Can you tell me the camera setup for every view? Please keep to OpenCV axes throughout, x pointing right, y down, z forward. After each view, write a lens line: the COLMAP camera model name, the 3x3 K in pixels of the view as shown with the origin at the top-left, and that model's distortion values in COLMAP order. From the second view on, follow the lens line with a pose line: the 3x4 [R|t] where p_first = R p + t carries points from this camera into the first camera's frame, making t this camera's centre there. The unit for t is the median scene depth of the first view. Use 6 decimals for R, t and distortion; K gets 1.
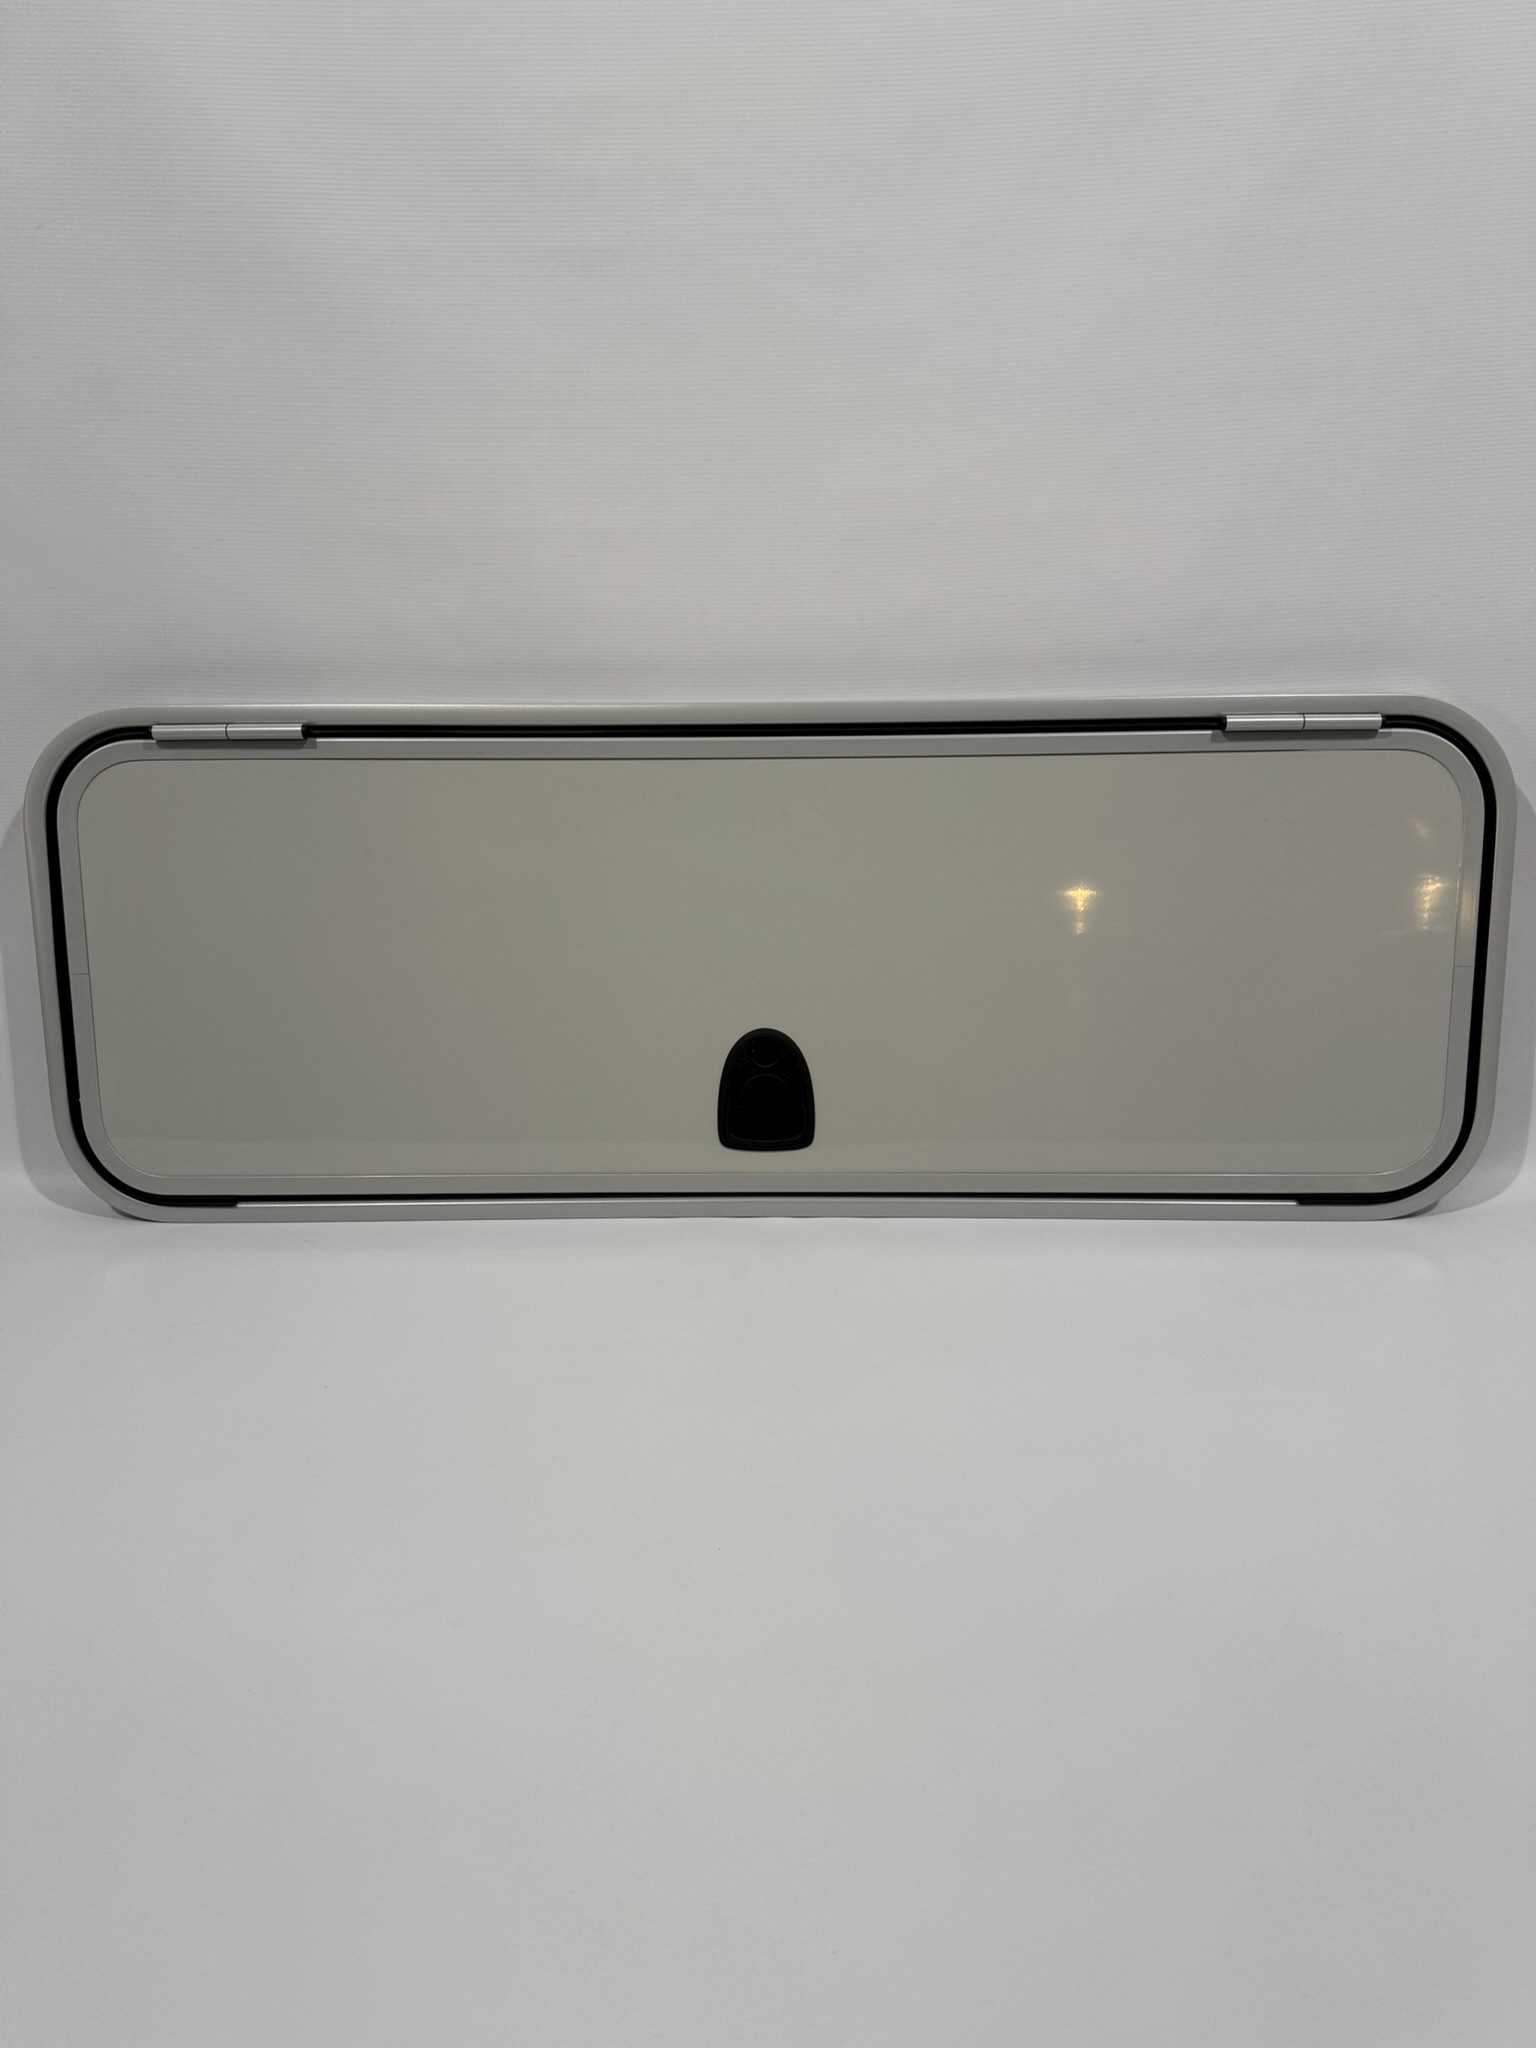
lens RADIAL K [[1426.0, 0, 768.0], [0, 1426.0, 1024.0], [0, 0, 1]] dist [0.026856, -0.003459]
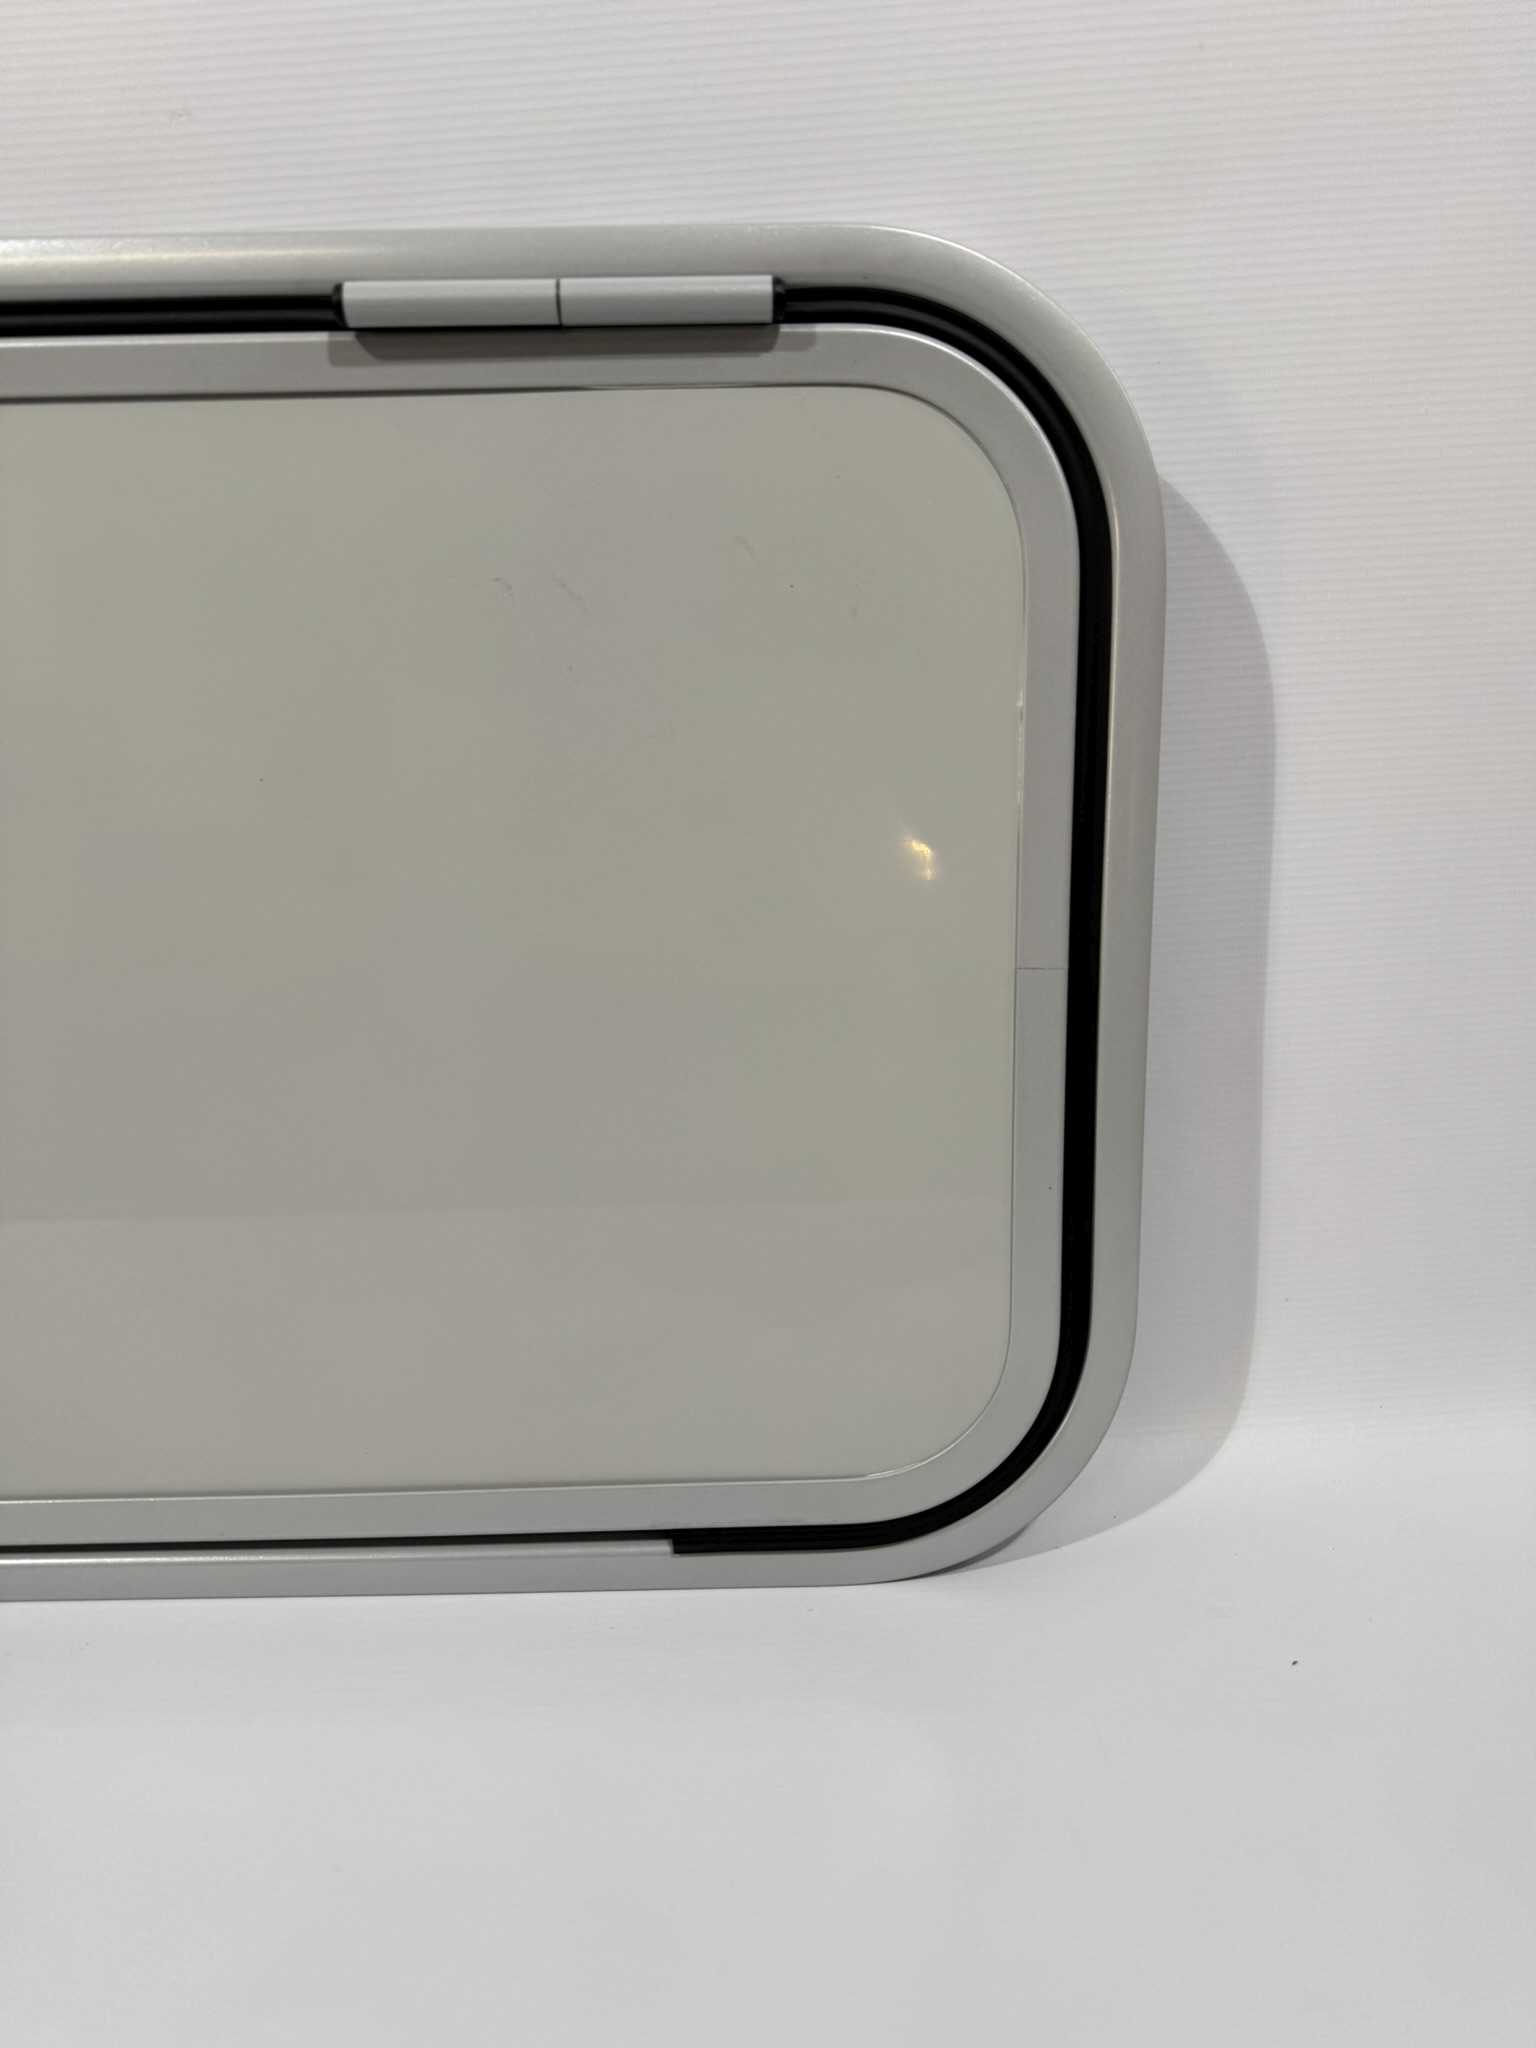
lens RADIAL K [[1426.0, 0, 768.0], [0, 1426.0, 1024.0], [0, 0, 1]] dist [0.026856, -0.003459]
pose [[0.999788, -0.016683, 0.012099, 0.410007], [0.016237, 0.999216, 0.036098, -0.040443], [-0.012692, -0.035894, 0.999275, 0.619790]]
